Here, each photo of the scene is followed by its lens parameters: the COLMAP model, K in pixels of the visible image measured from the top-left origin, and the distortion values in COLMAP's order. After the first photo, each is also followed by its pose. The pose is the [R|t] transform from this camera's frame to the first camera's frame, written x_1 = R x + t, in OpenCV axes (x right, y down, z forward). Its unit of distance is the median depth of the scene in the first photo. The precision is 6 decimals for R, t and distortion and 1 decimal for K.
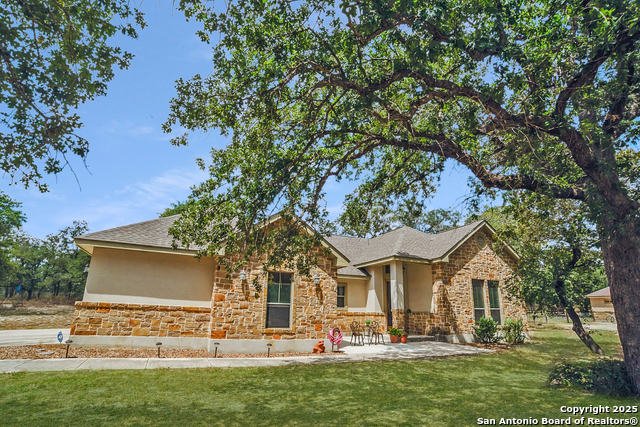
lens RADIAL K [[324.9, 0, 316.2], [0, 324.9, 218.2], [0, 0, 1]] dist [-0.100875, 0.046512]
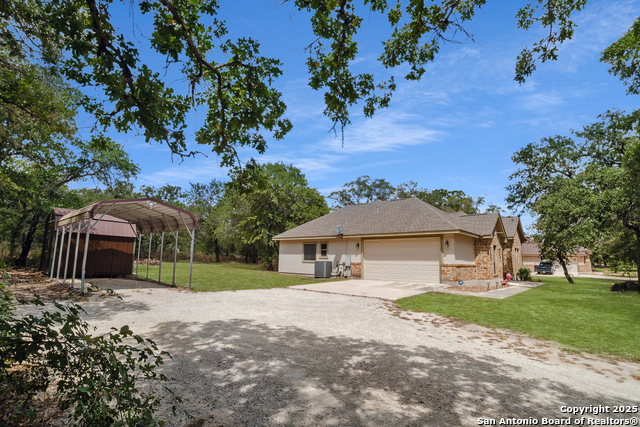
lens RADIAL K [[324.9, 0, 316.2], [0, 324.9, 218.2], [0, 0, 1]] dist [-0.100875, 0.046512]
pose [[0.910305, 0.055593, 0.410189, -1.510545], [-0.117978, 0.984684, 0.128367, -0.091159], [-0.396770, -0.165247, 0.902921, -0.210162]]
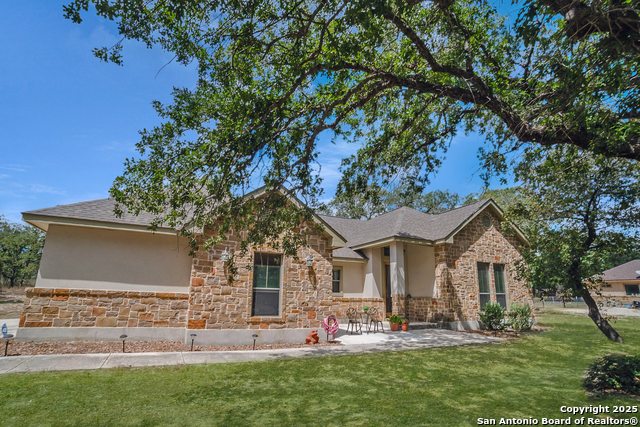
lens RADIAL K [[324.9, 0, 316.2], [0, 324.9, 218.2], [0, 0, 1]] dist [-0.100875, 0.046512]
pose [[0.999801, -0.001392, 0.019919, 0.002181], [0.000550, 0.999106, 0.042260, 0.027991], [-0.019961, -0.042241, 0.998908, 0.097950]]
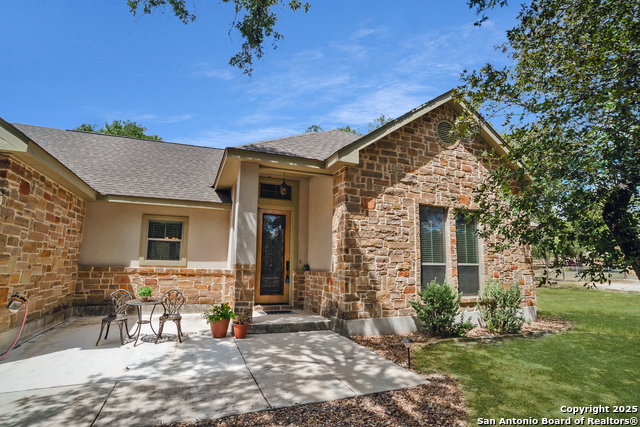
lens RADIAL K [[324.9, 0, 316.2], [0, 324.9, 218.2], [0, 0, 1]] dist [-0.100875, 0.046512]
pose [[0.999029, -0.016159, -0.040995, 0.393304], [0.021527, 0.990738, 0.134071, 0.160134], [0.038449, -0.134823, 0.990123, 0.559650]]
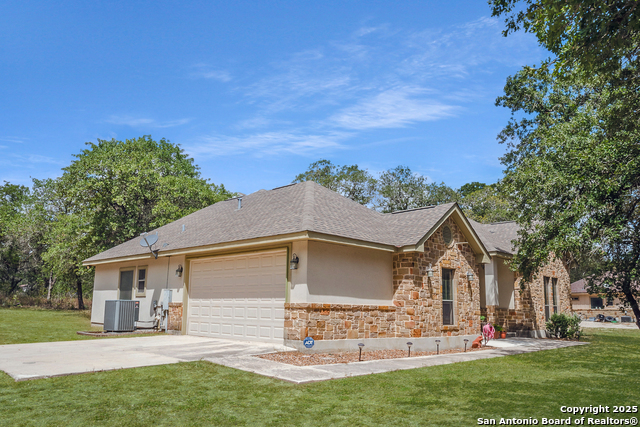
lens RADIAL K [[496.5, 0, 319.5], [0, 496.5, 223.4], [0, 0, 1]] dist [-0.058300, 0.005008]
pose [[0.930253, 0.054936, 0.362784, -0.823545], [-0.095704, 0.990831, 0.095363, -0.059333], [-0.354218, -0.123432, 0.926981, -0.182922]]
